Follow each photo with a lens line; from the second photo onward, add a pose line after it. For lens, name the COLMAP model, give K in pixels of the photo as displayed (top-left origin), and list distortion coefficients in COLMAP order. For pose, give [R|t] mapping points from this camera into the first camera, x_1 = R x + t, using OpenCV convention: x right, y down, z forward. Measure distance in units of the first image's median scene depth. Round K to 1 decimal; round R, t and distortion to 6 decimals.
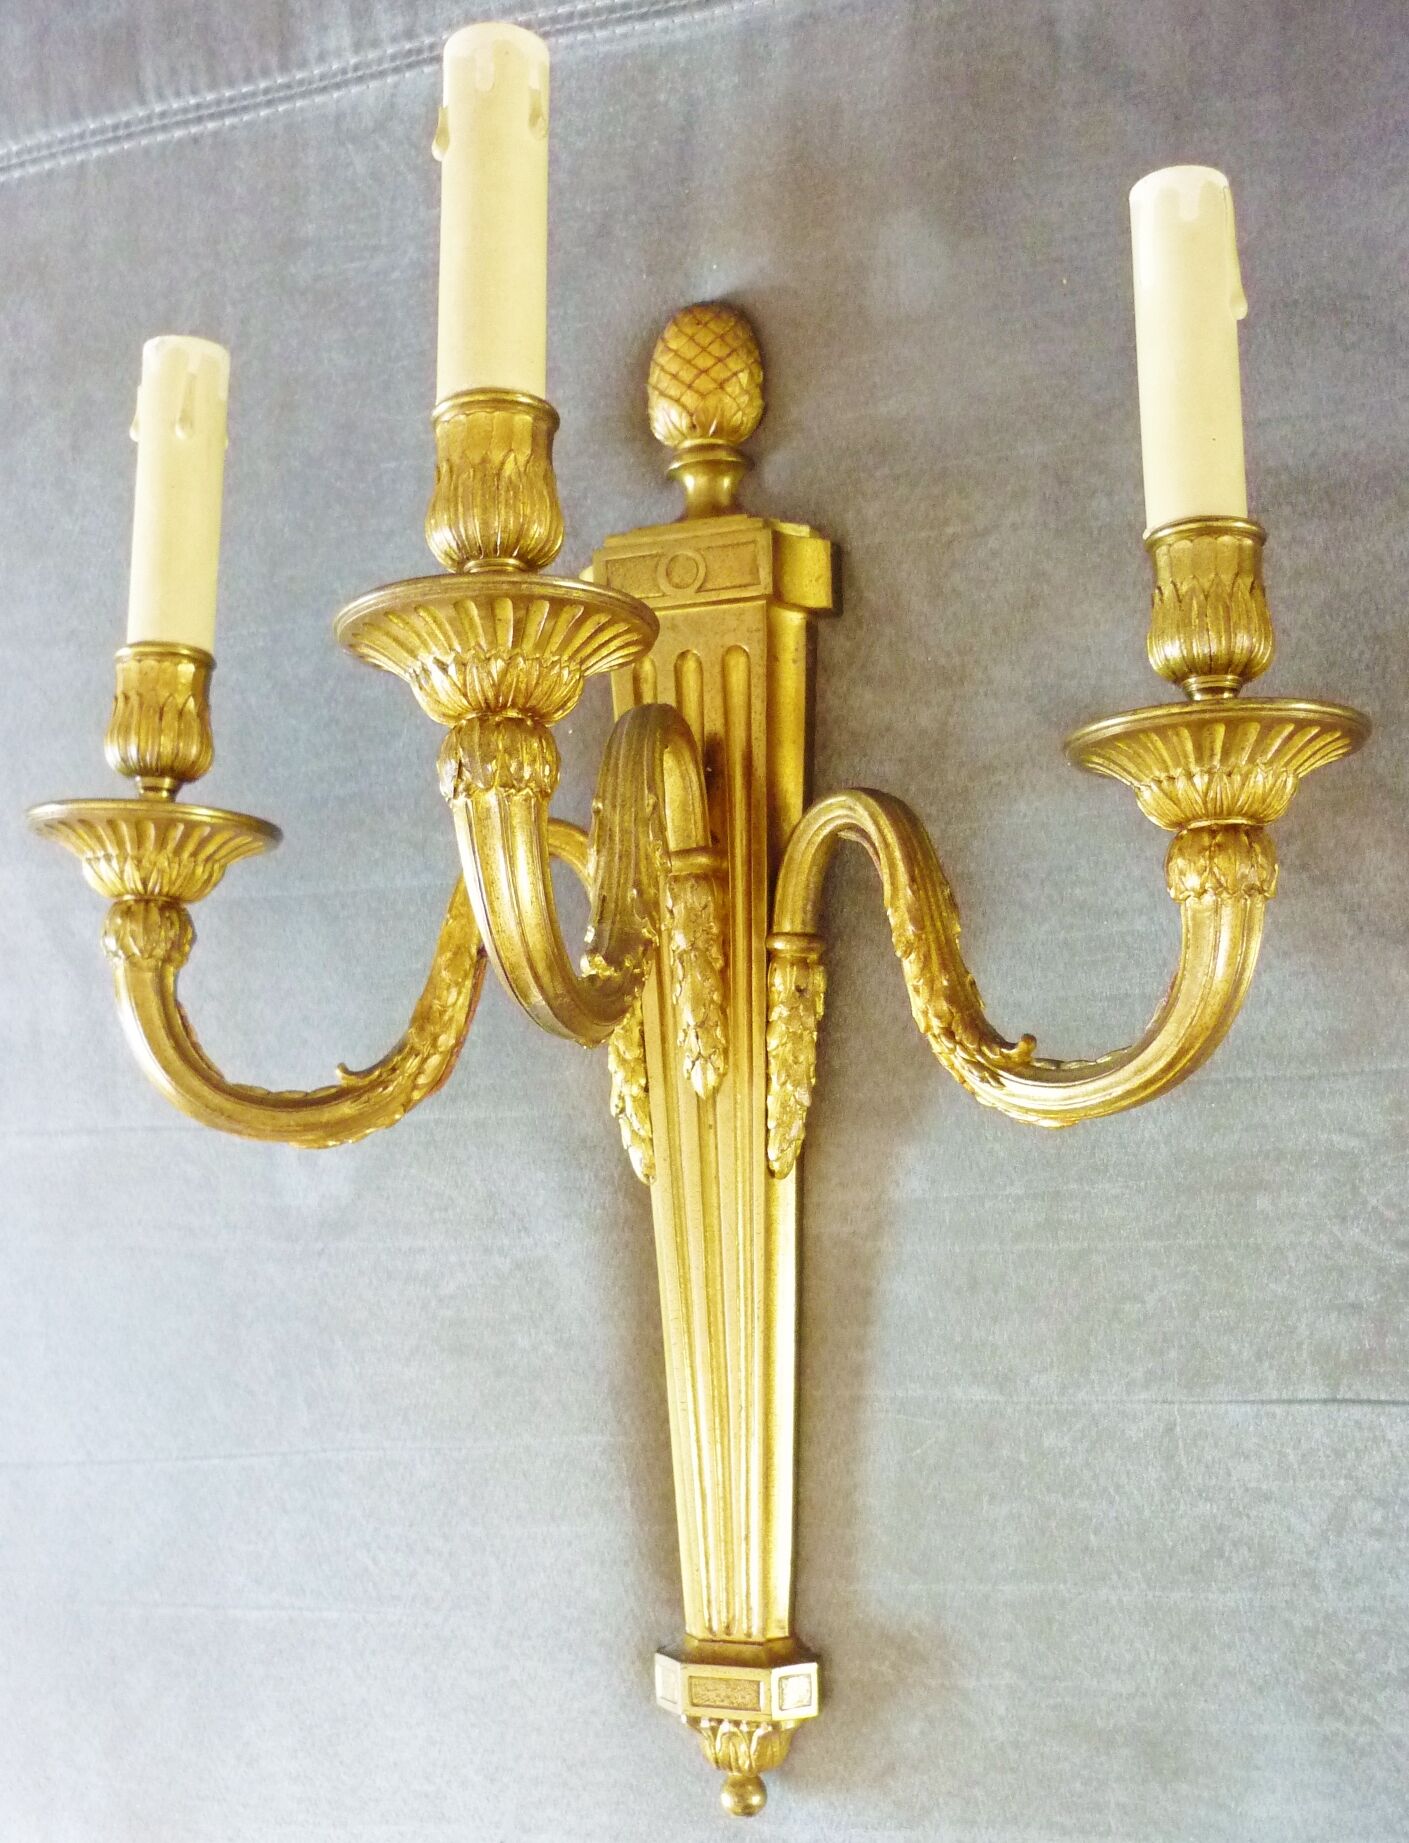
lens RADIAL K [[2046.6, 0, 704.4], [0, 2046.6, 987.4], [0, 0, 1]] dist [-0.113721, 0.374058]
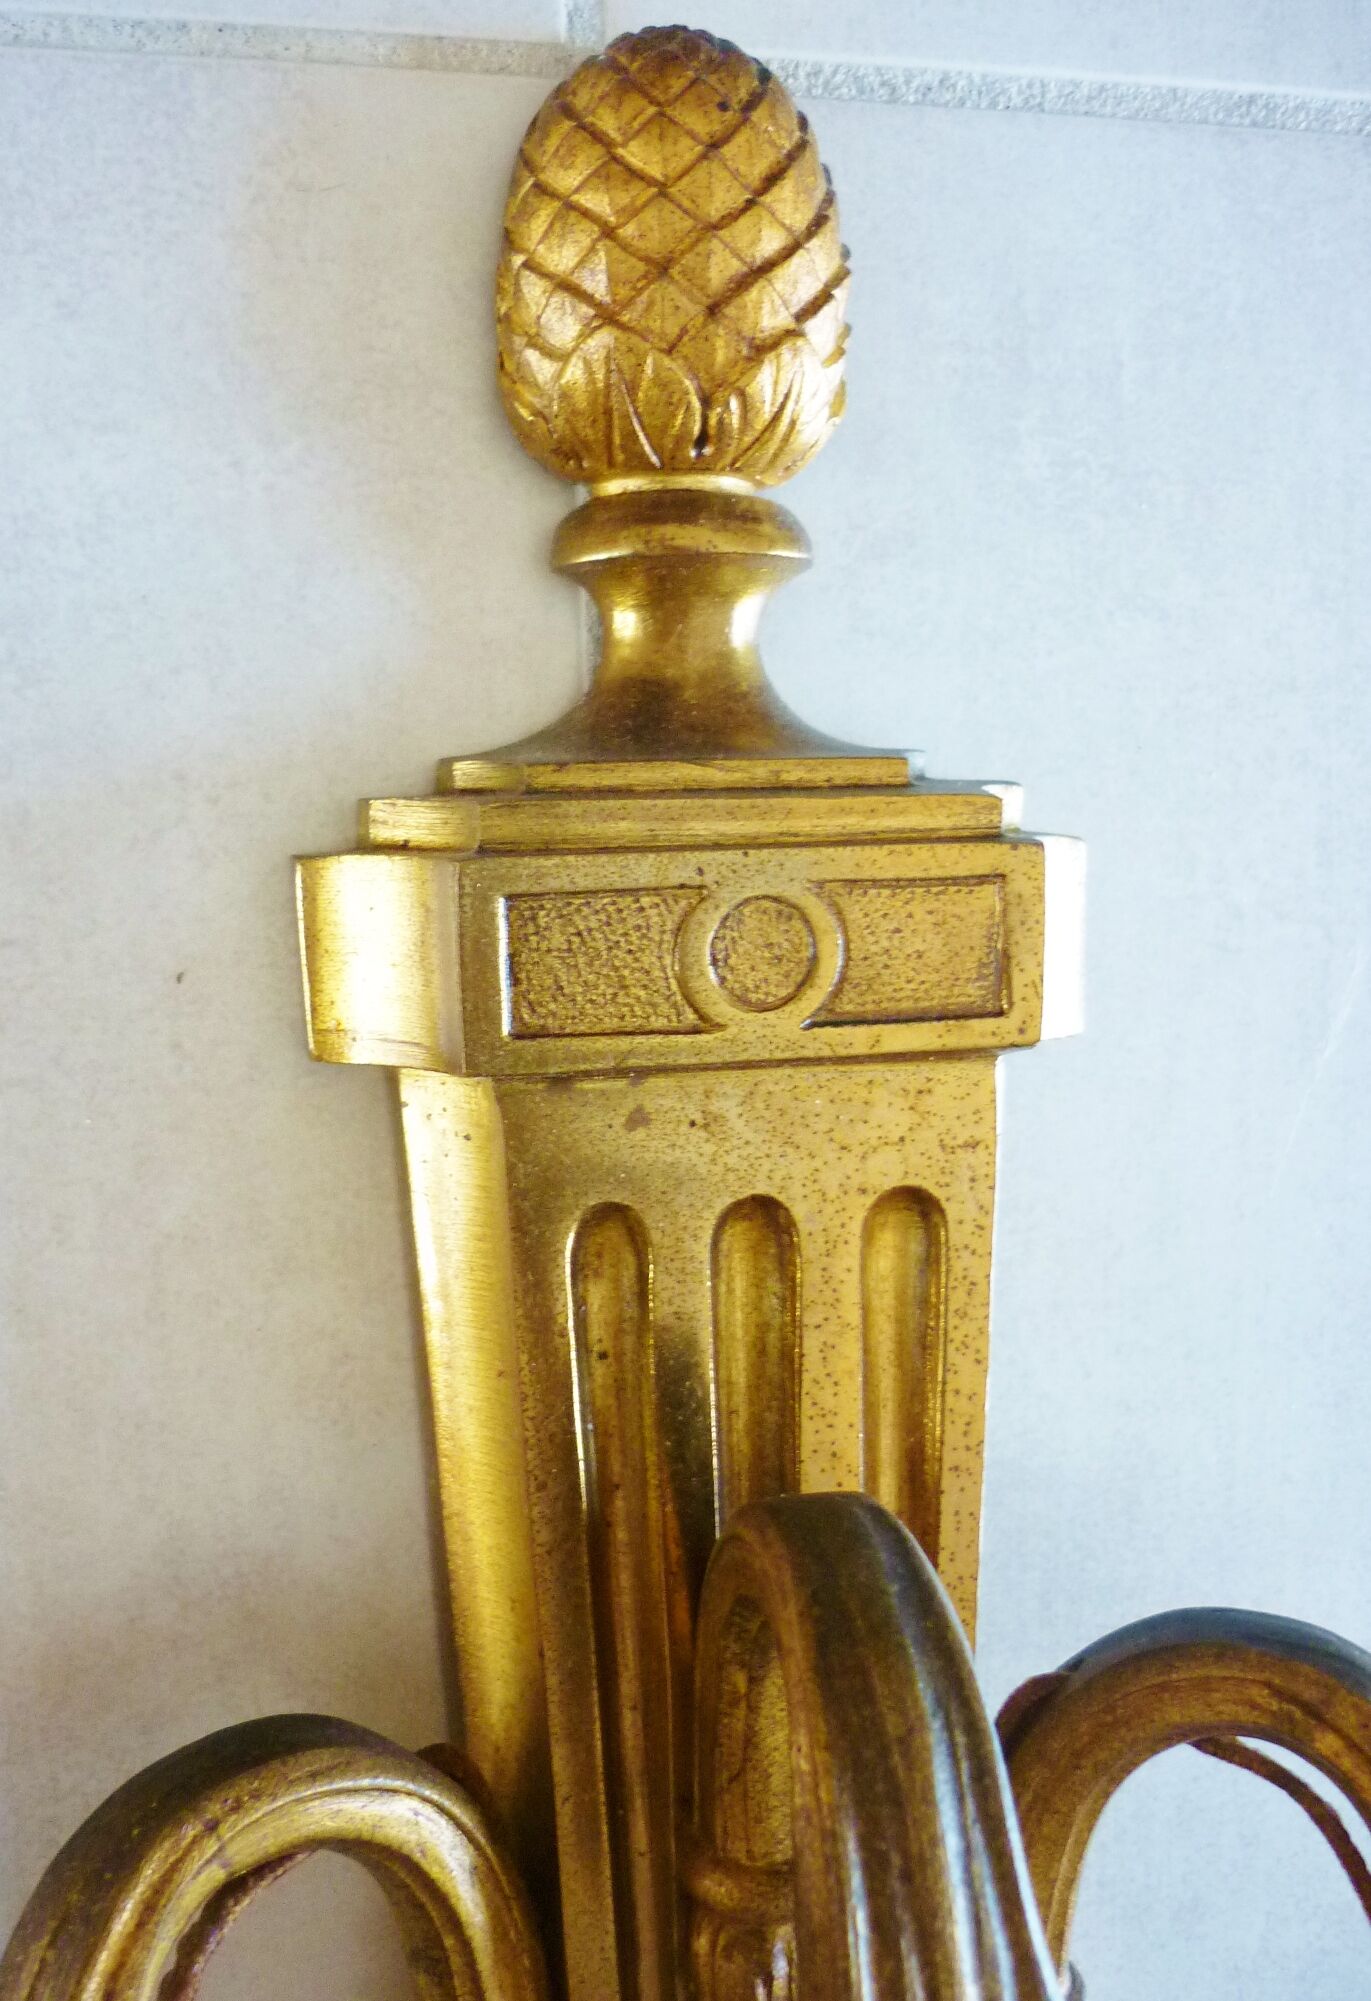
lens RADIAL K [[2016.0, 0, 550.8], [0, 2016.0, 1004.2], [0, 0, 1]] dist [-0.056329, 0.023677]
pose [[0.874711, -0.037995, 0.483153, -0.189631], [-0.031813, 0.990270, 0.135471, -0.241466], [-0.483599, -0.133869, 0.864992, 0.764740]]
